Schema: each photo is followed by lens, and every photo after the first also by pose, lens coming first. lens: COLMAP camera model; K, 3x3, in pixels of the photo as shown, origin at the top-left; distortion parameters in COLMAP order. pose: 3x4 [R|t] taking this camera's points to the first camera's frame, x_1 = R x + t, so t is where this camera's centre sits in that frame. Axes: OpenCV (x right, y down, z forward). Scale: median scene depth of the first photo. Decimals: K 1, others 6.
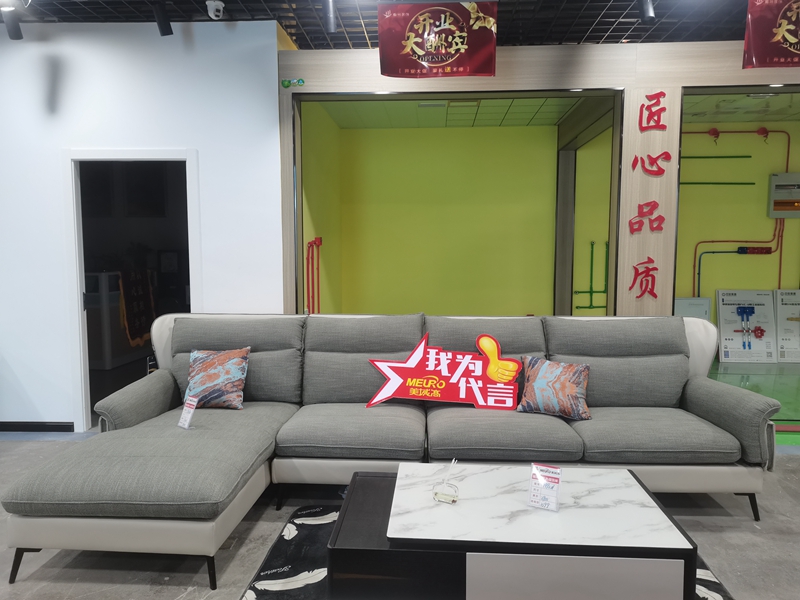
lens RADIAL K [[611.8, 0, 399.9], [0, 611.8, 297.8], [0, 0, 1]] dist [0.052032, -0.038343]
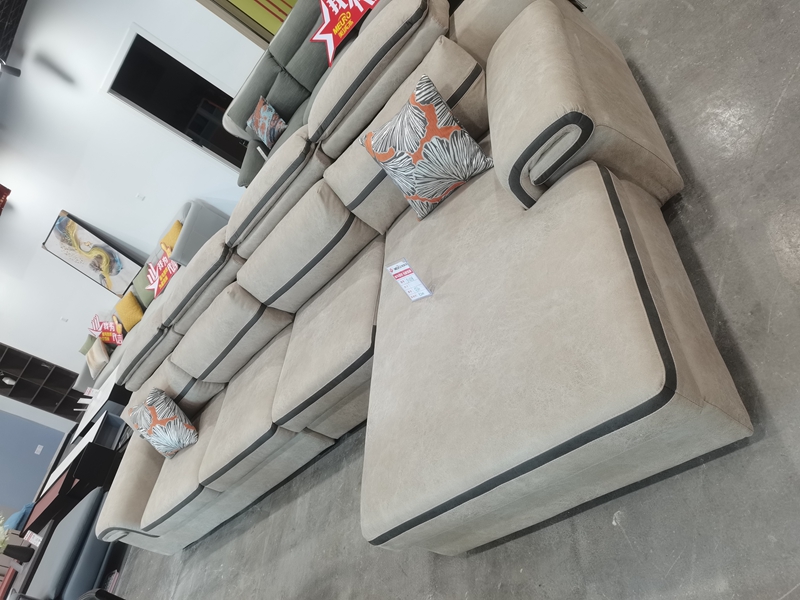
lens RADIAL K [[611.8, 0, 397.1], [0, 611.8, 299.7], [0, 0, 1]] dist [0.052032, -0.038343]
pose [[0.625813, -0.570801, -0.531550, 0.288517], [0.777068, 0.515045, 0.361792, 0.027008], [0.067261, -0.639464, 0.765873, -0.291853]]
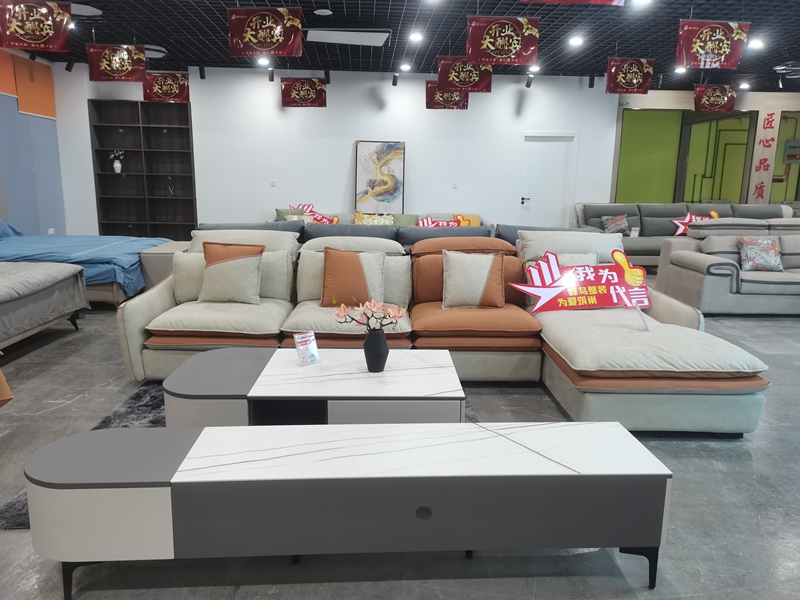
lens RADIAL K [[611.8, 0, 399.2], [0, 611.8, 300.9], [0, 0, 1]] dist [0.052032, -0.038343]
pose [[0.993159, -0.009180, 0.116405, -0.846048], [-0.004278, 0.993374, 0.114846, 0.082674], [-0.116689, -0.114559, 0.986539, -0.845043]]
